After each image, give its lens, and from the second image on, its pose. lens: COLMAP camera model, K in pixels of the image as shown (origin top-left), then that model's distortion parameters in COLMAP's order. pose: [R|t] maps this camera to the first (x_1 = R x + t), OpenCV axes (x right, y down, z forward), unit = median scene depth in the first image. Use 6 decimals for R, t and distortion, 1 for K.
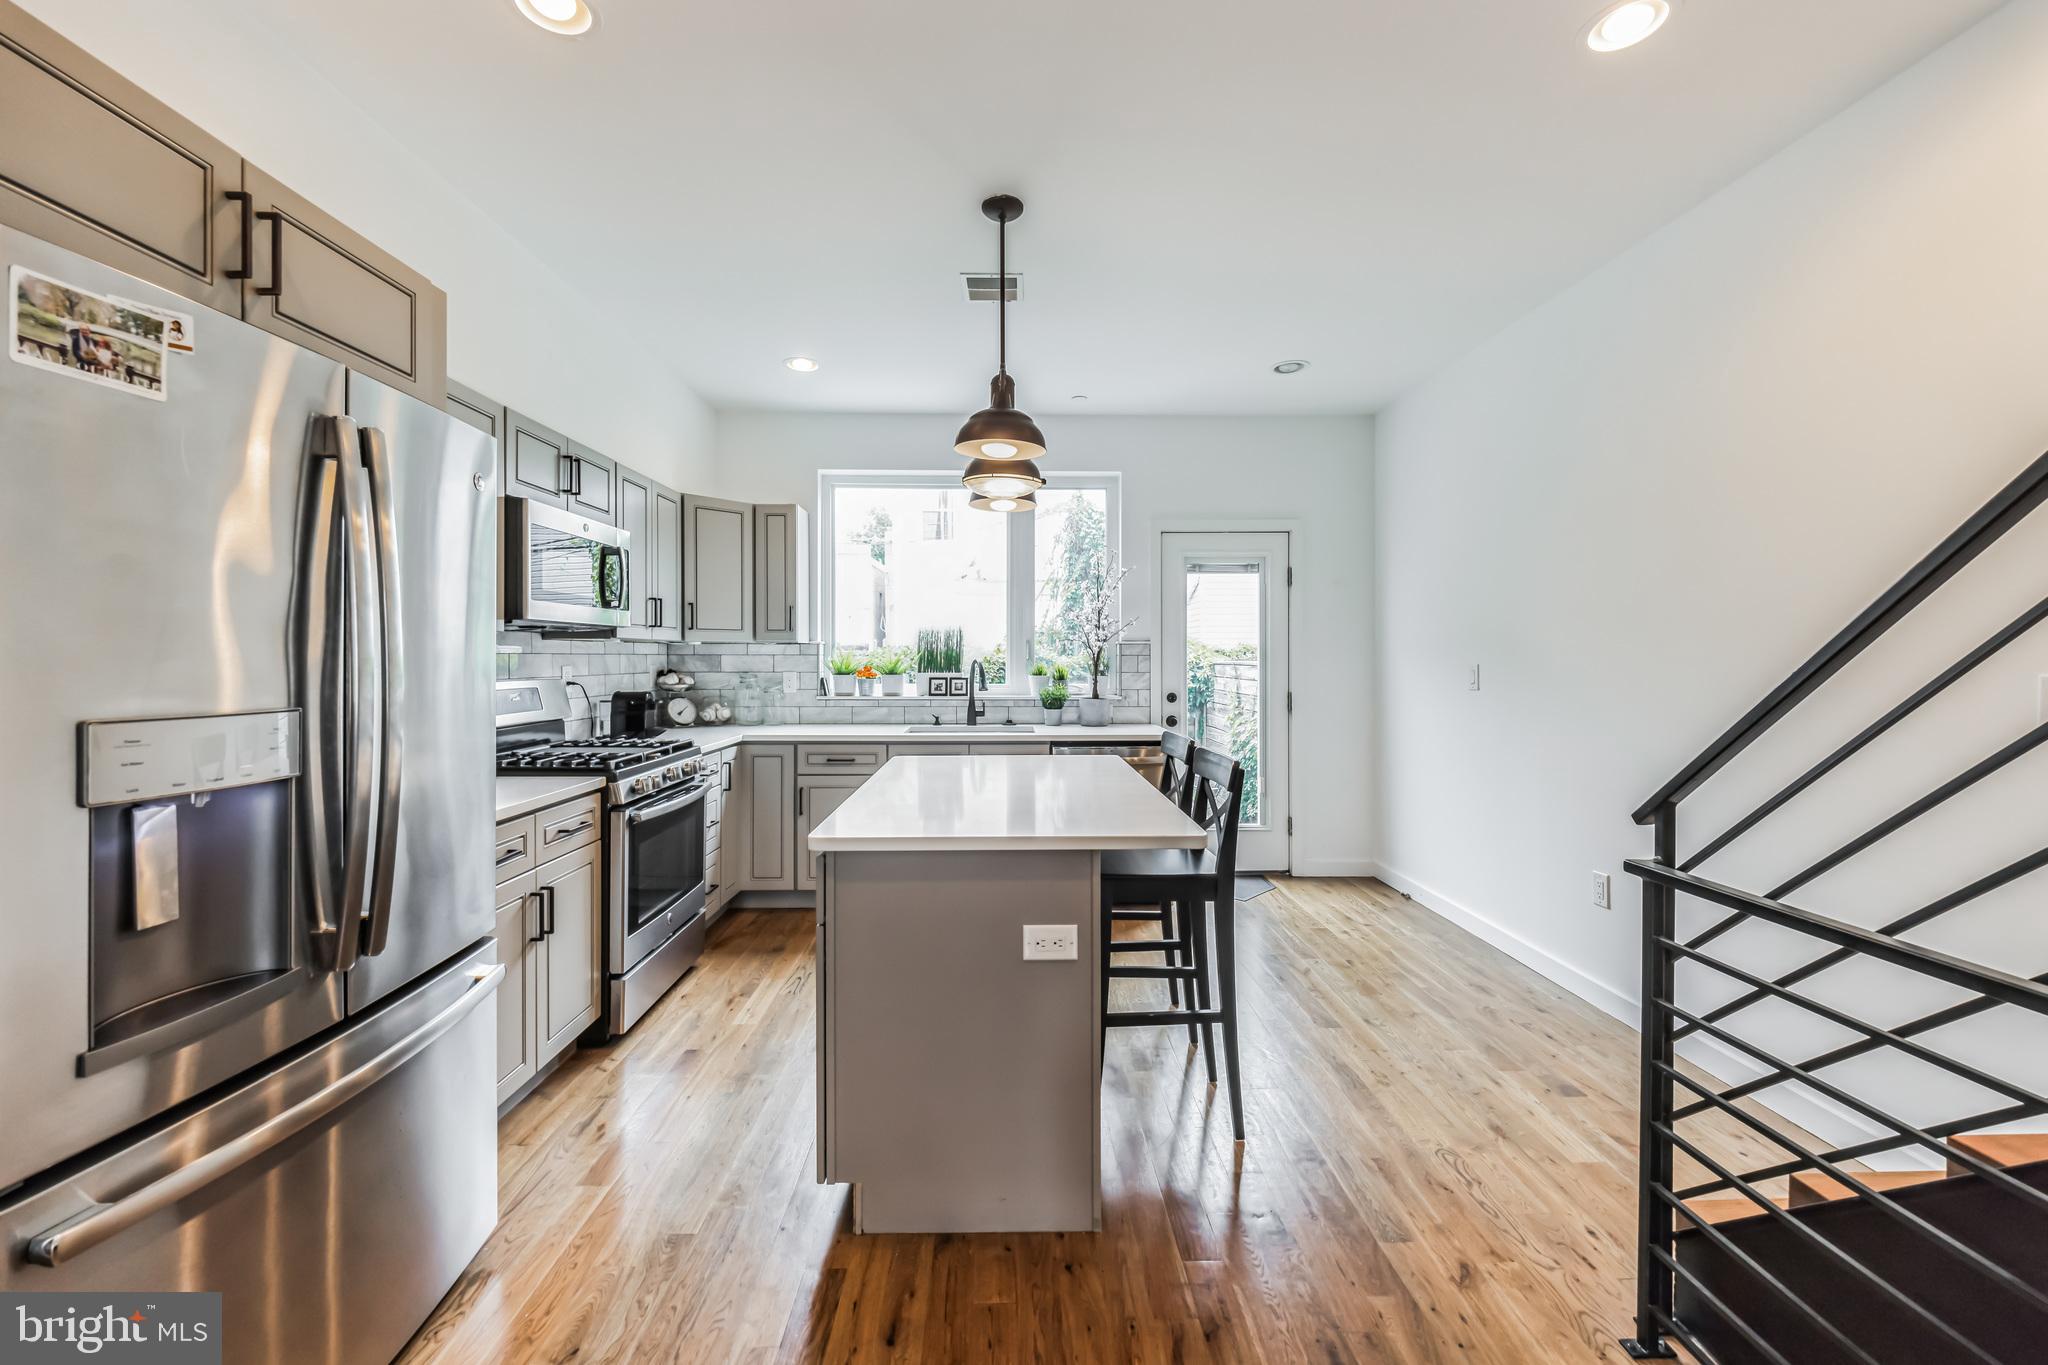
lens RADIAL K [[798.7, 0, 1026.4], [0, 798.7, 659.4], [0, 0, 1]] dist [-0.000892, -0.000221]
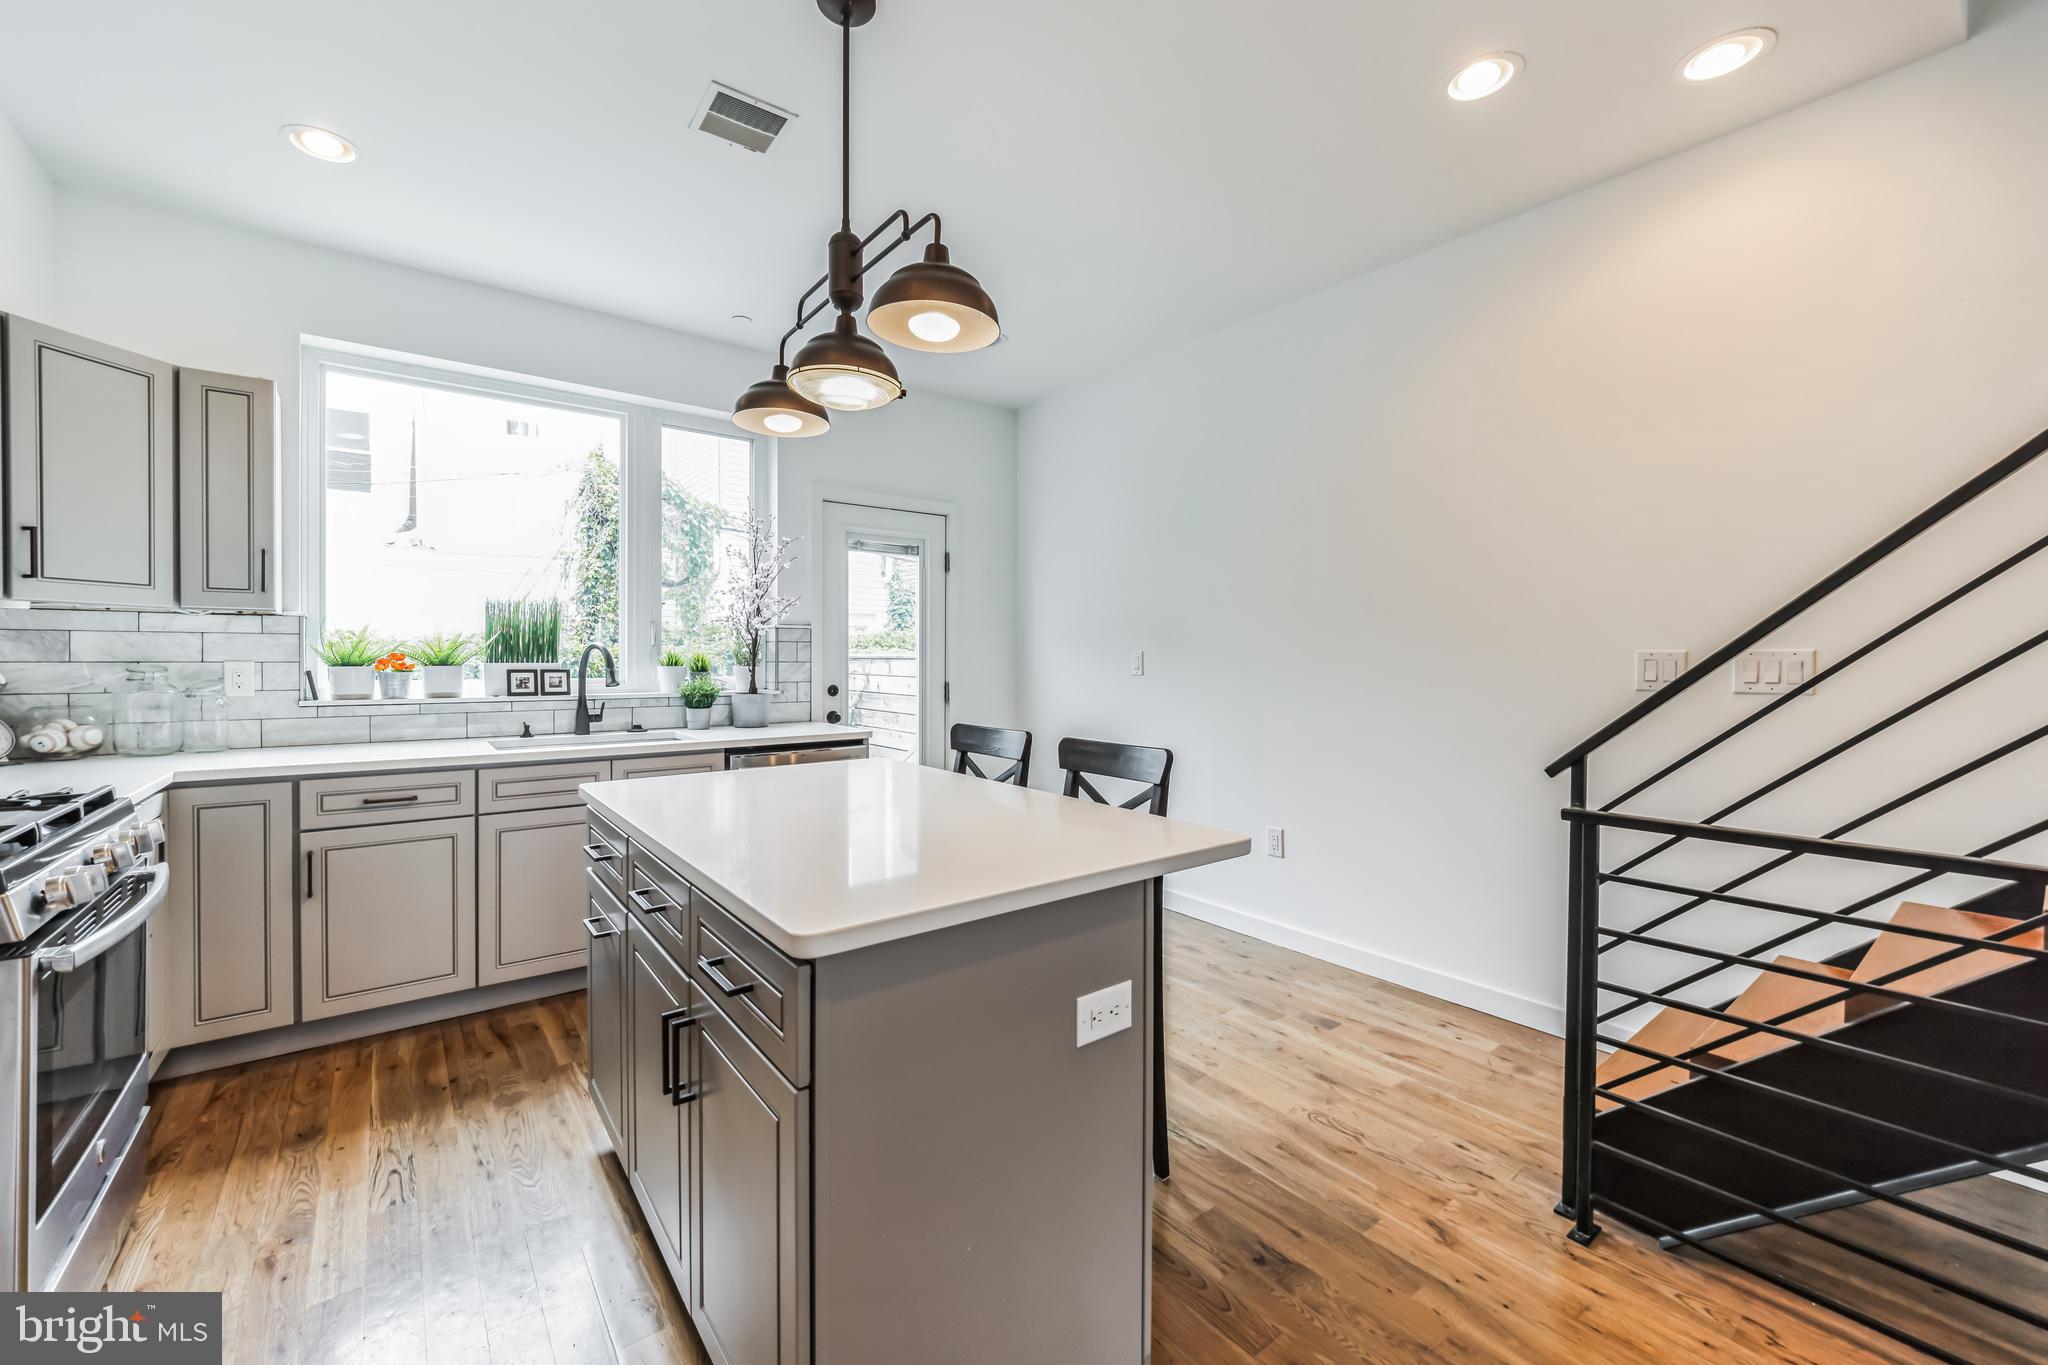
lens RADIAL K [[808.8, 0, 1015.9], [0, 808.8, 658.9], [0, 0, 1]] dist [0.016011, -0.010282]
pose [[0.815356, 0.000201, 0.578959, -0.261637], [0.001147, 0.999997, -0.001962, 0.023194], [-0.578958, 0.002264, 0.815354, 0.248729]]
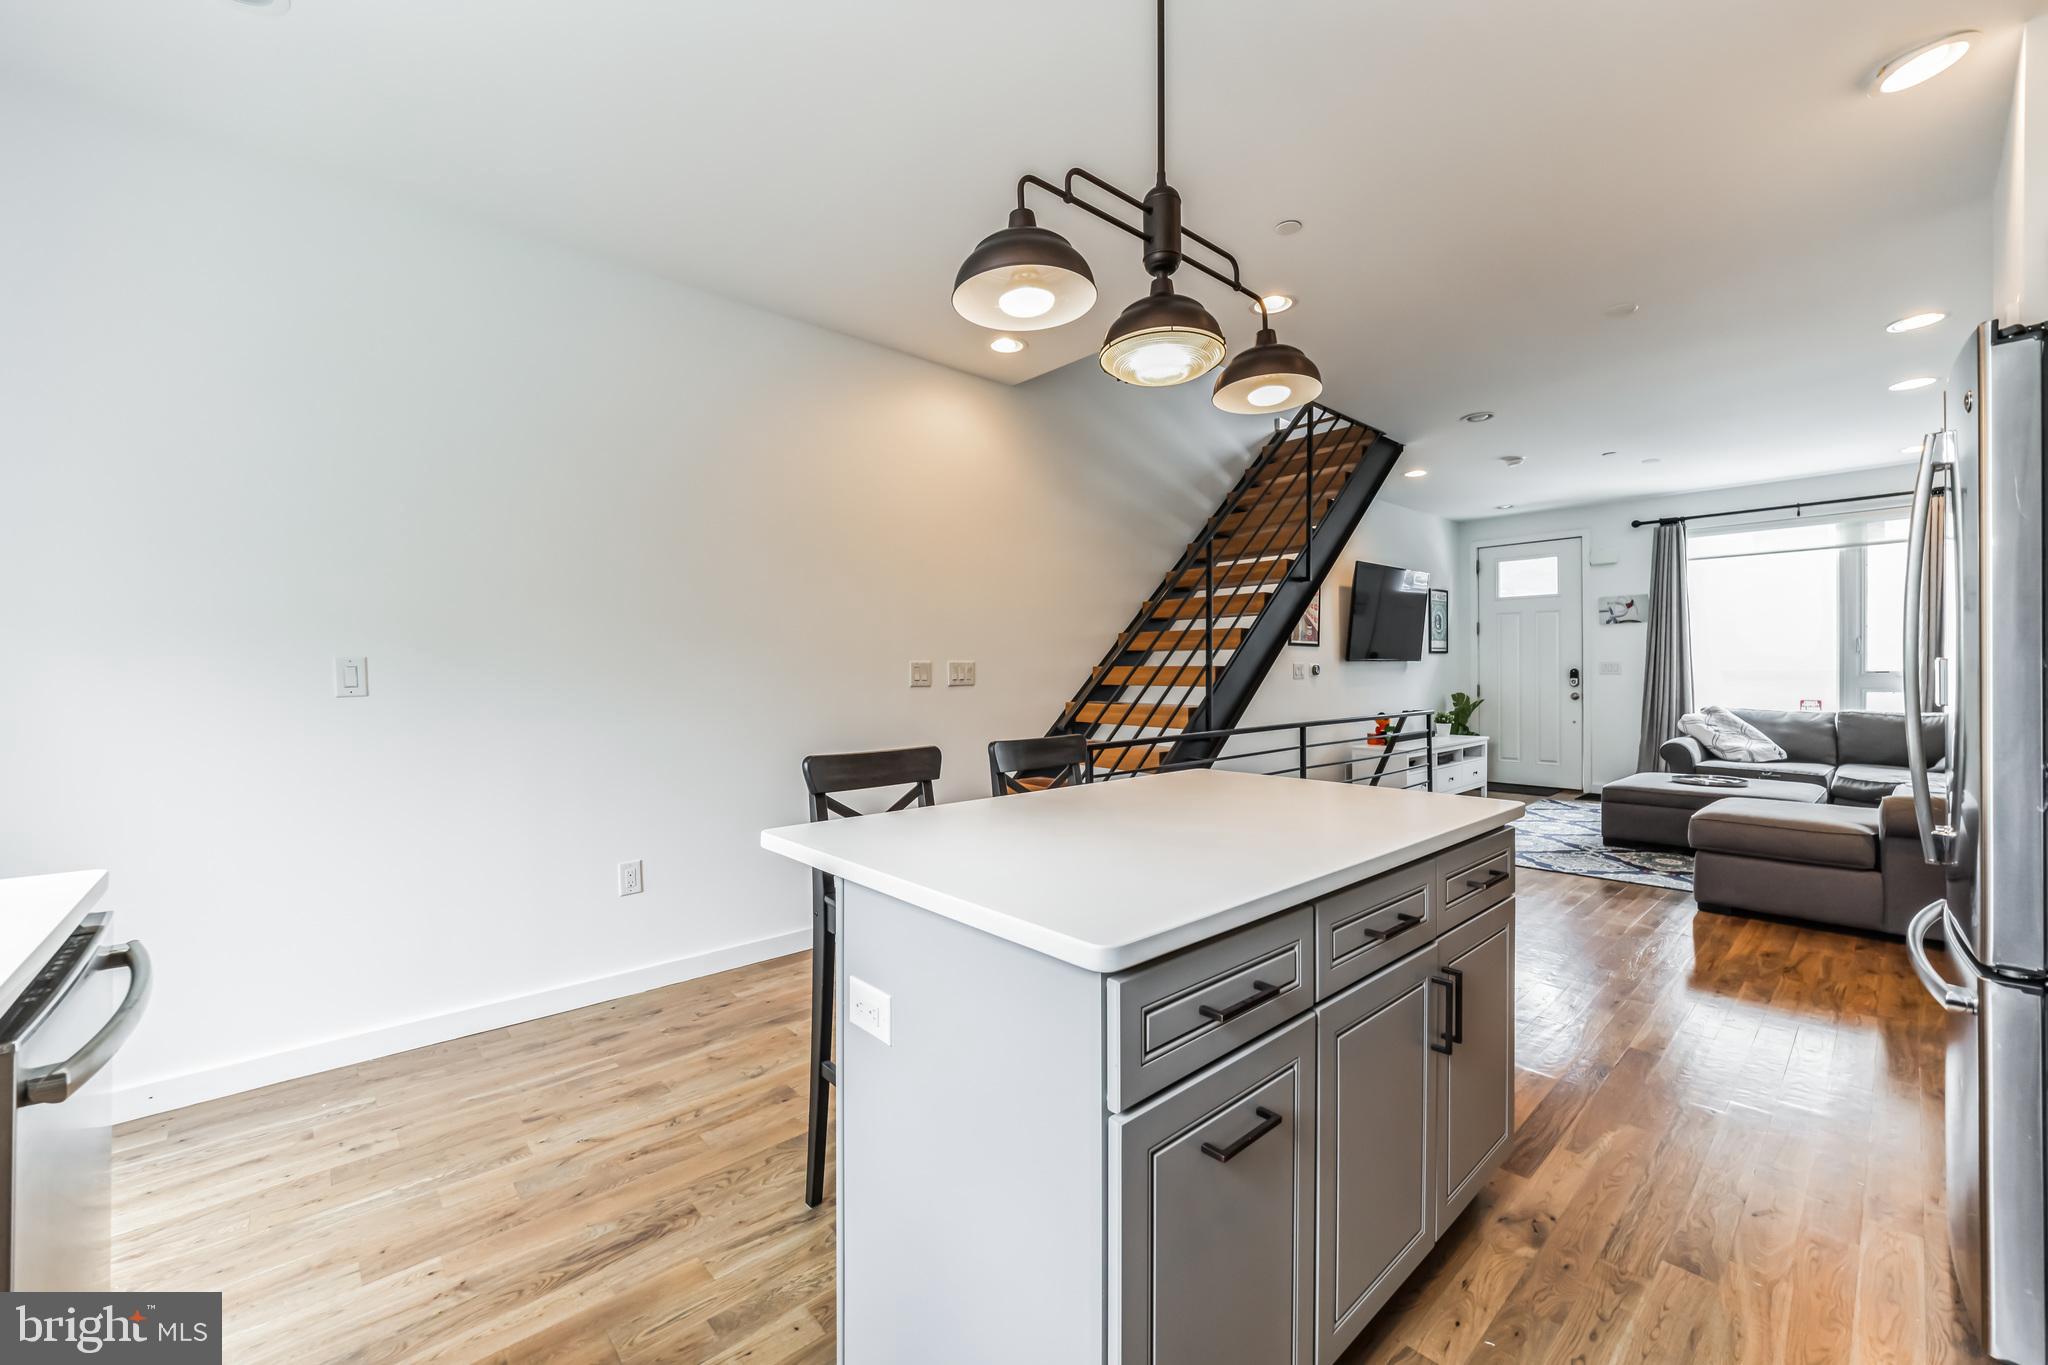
lens RADIAL K [[819.1, 0, 1027.5], [0, 819.1, 676.2], [0, 0, 1]] dist [-0.000798, -0.000243]
pose [[-0.646751, -0.000757, 0.762701, -0.377127], [0.008246, 0.999934, 0.007985, 0.029763], [-0.762657, 0.011454, -0.646702, 1.231742]]
